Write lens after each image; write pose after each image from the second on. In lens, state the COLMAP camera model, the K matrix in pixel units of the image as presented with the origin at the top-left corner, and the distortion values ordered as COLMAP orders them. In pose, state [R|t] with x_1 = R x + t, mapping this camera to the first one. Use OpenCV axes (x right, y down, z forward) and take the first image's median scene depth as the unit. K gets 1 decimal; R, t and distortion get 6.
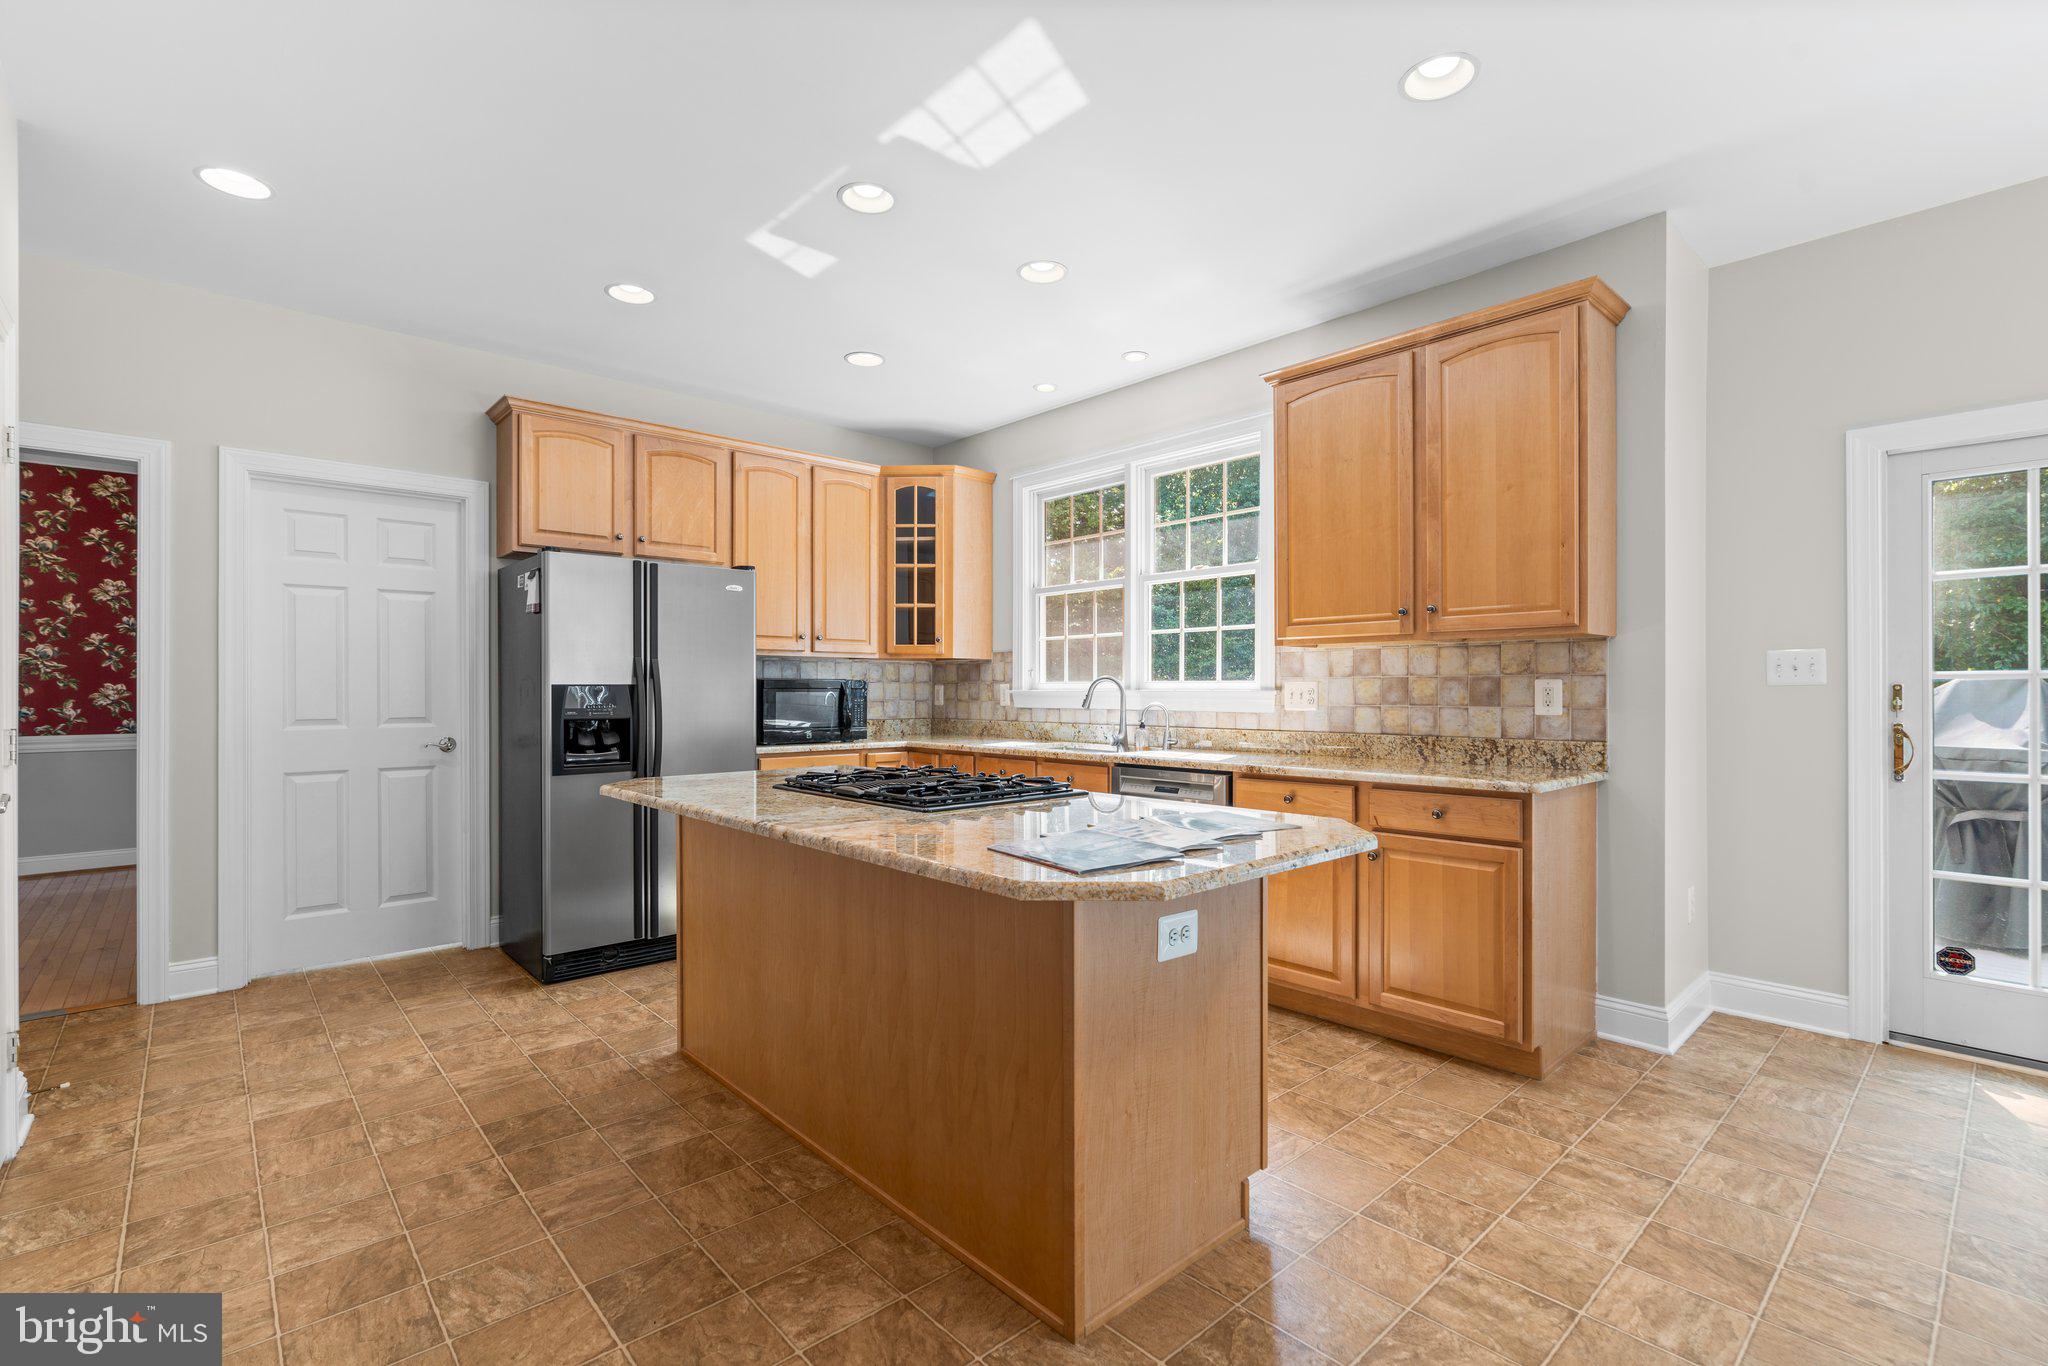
lens RADIAL K [[924.7, 0, 1030.8], [0, 924.7, 682.1], [0, 0, 1]] dist [-0.014674, 0.005918]
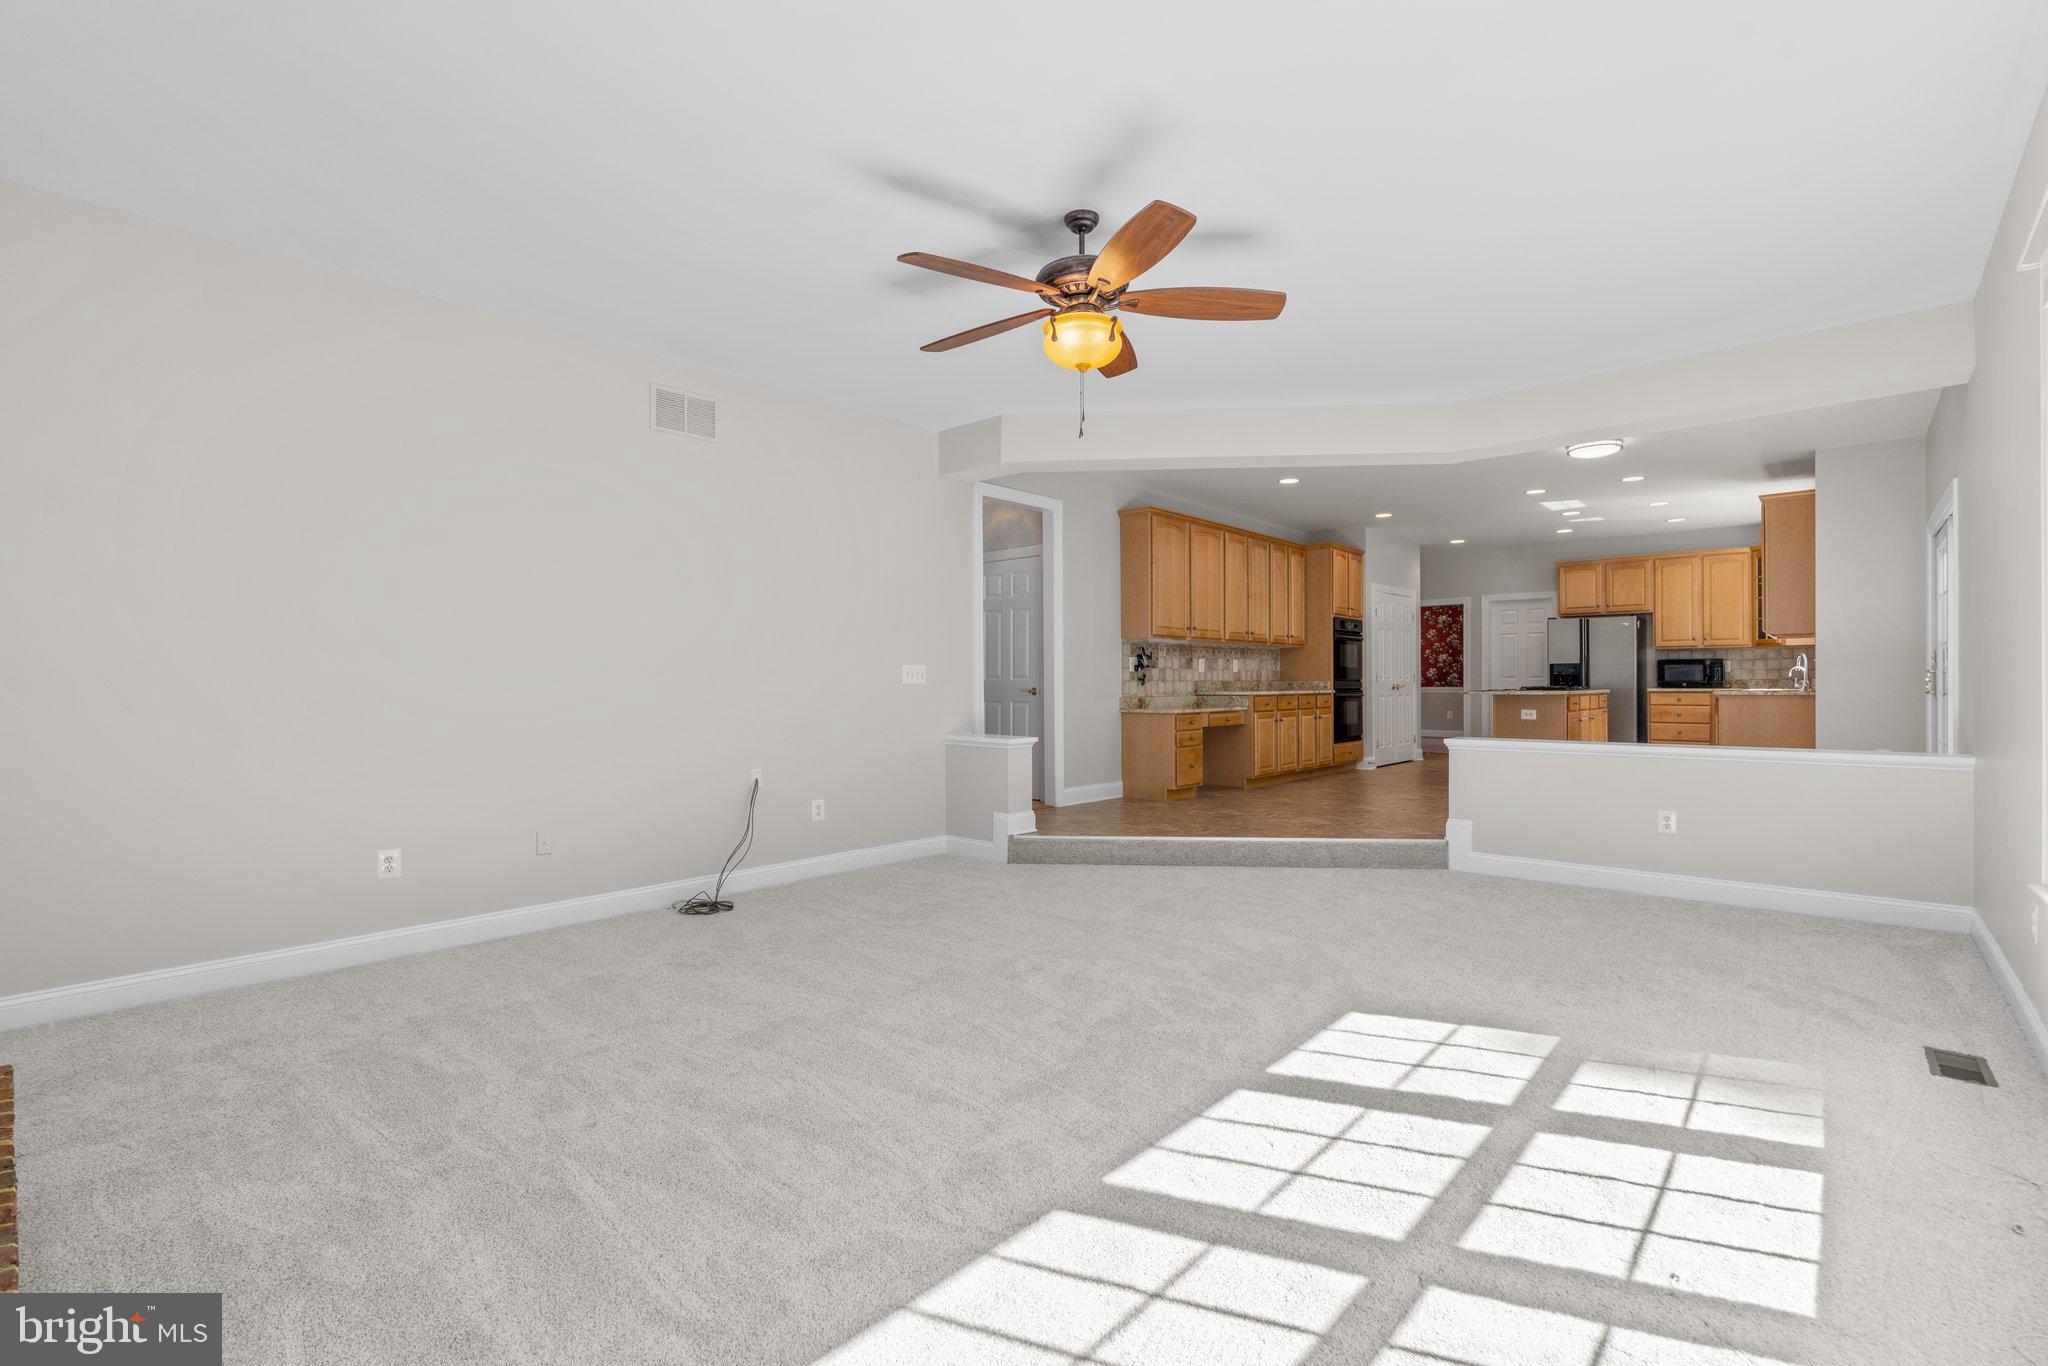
lens RADIAL K [[924.7, 0, 1028.8], [0, 924.7, 688.0], [0, 0, 1]] dist [-0.014674, 0.005918]
pose [[0.105103, 0.008014, -0.994429, 2.251003], [0.010787, 0.999900, 0.009198, 0.036388], [0.994403, -0.011693, 0.105006, -0.988871]]
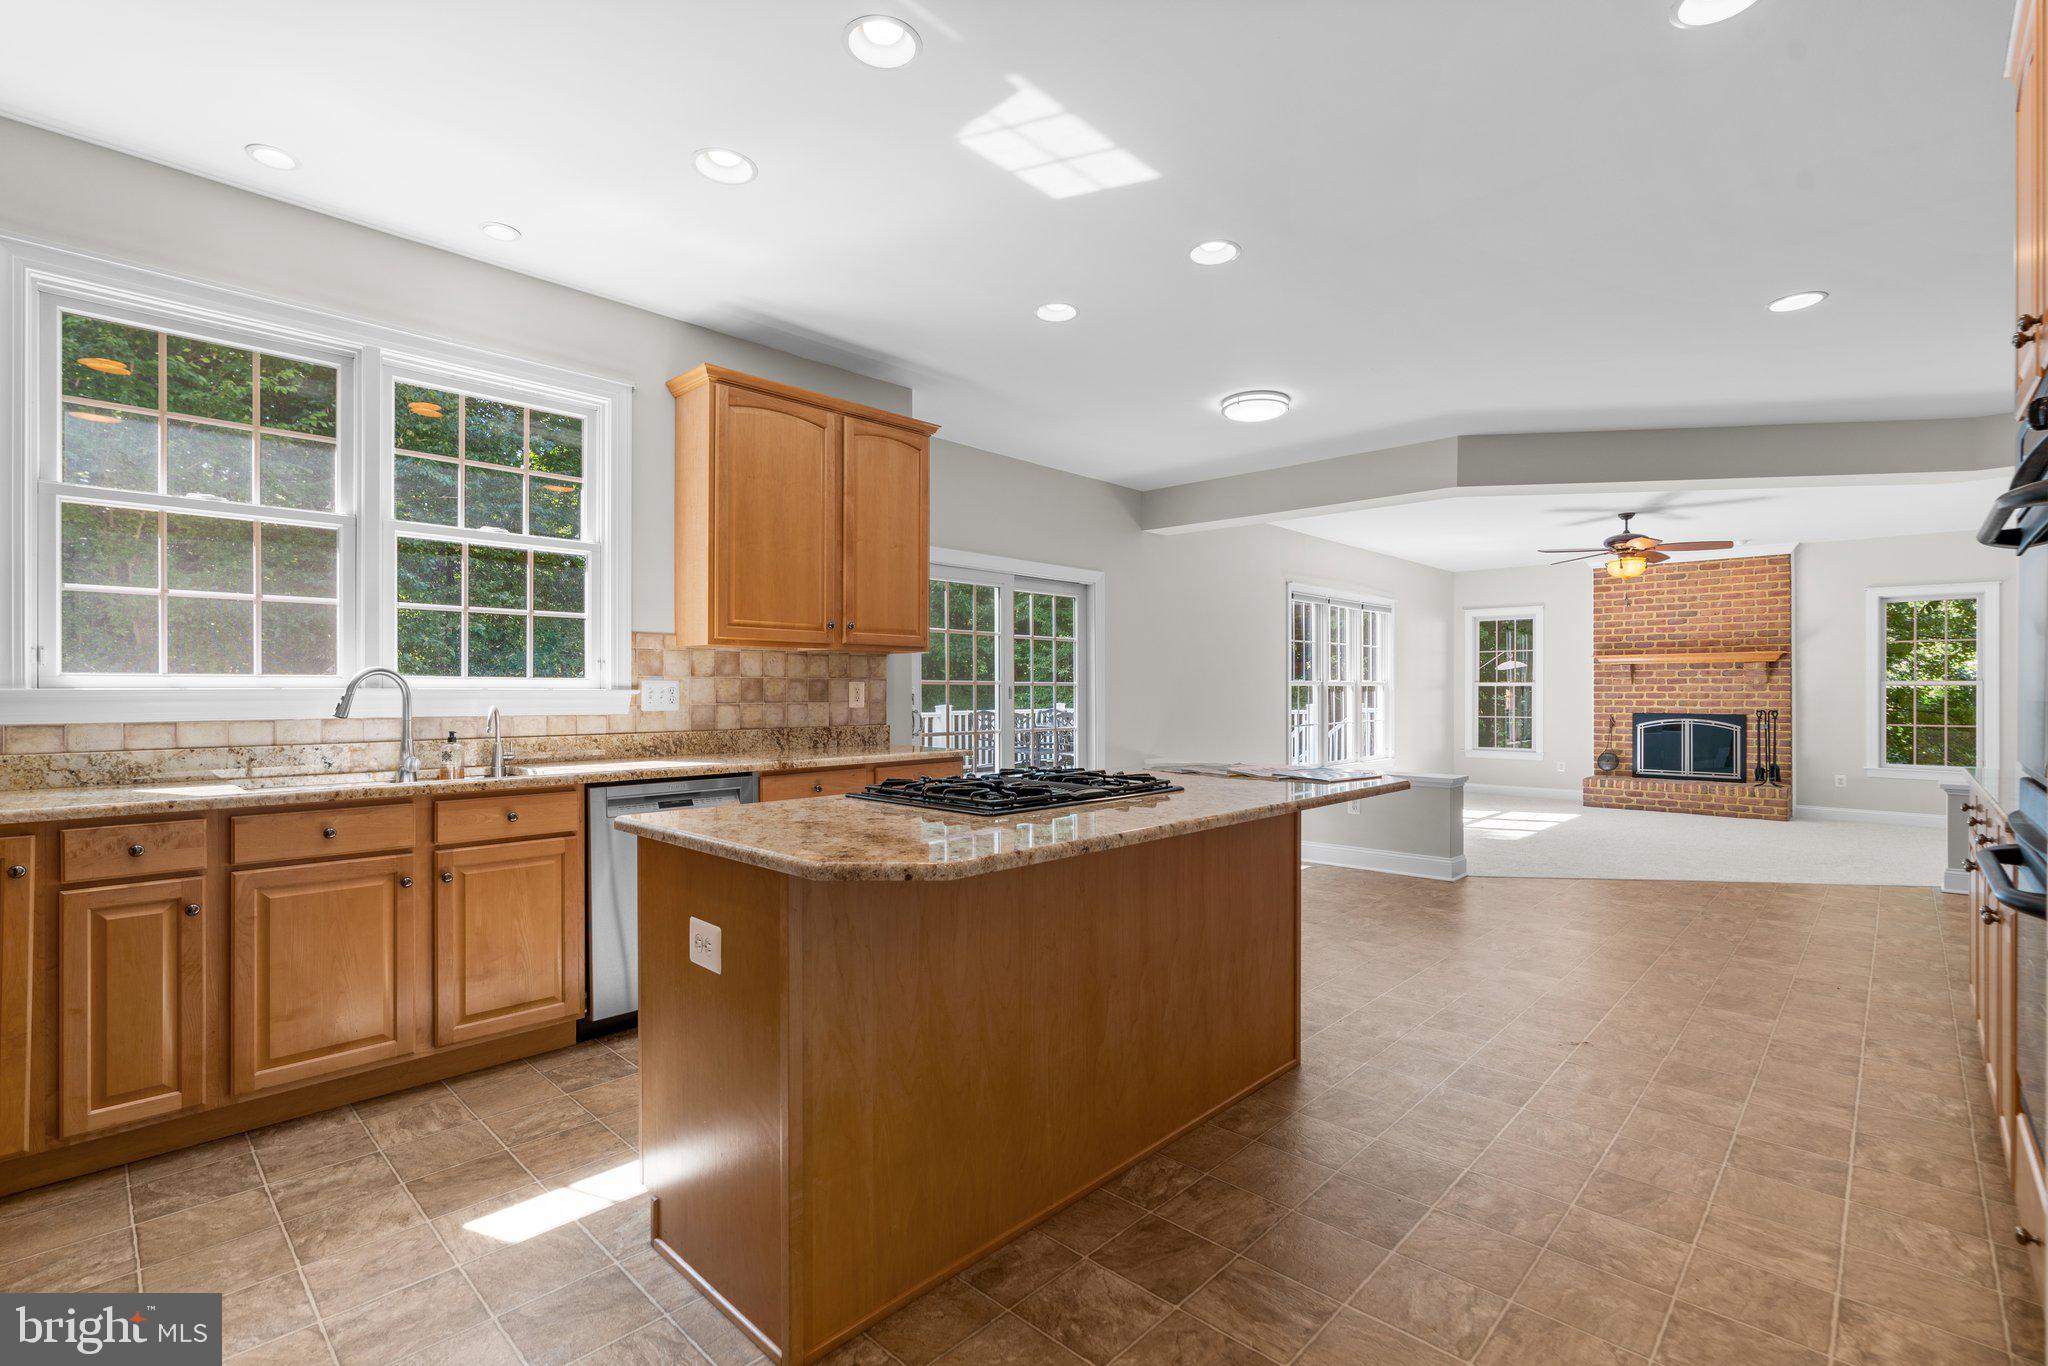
lens RADIAL K [[924.7, 0, 1023.6], [0, 924.7, 700.4], [0, 0, 1]] dist [-0.014674, 0.005918]
pose [[-0.067368, -0.009618, 0.997682, -0.737255], [-0.007925, 0.999927, 0.009105, 0.008872], [-0.997697, -0.007293, -0.067439, 0.733221]]
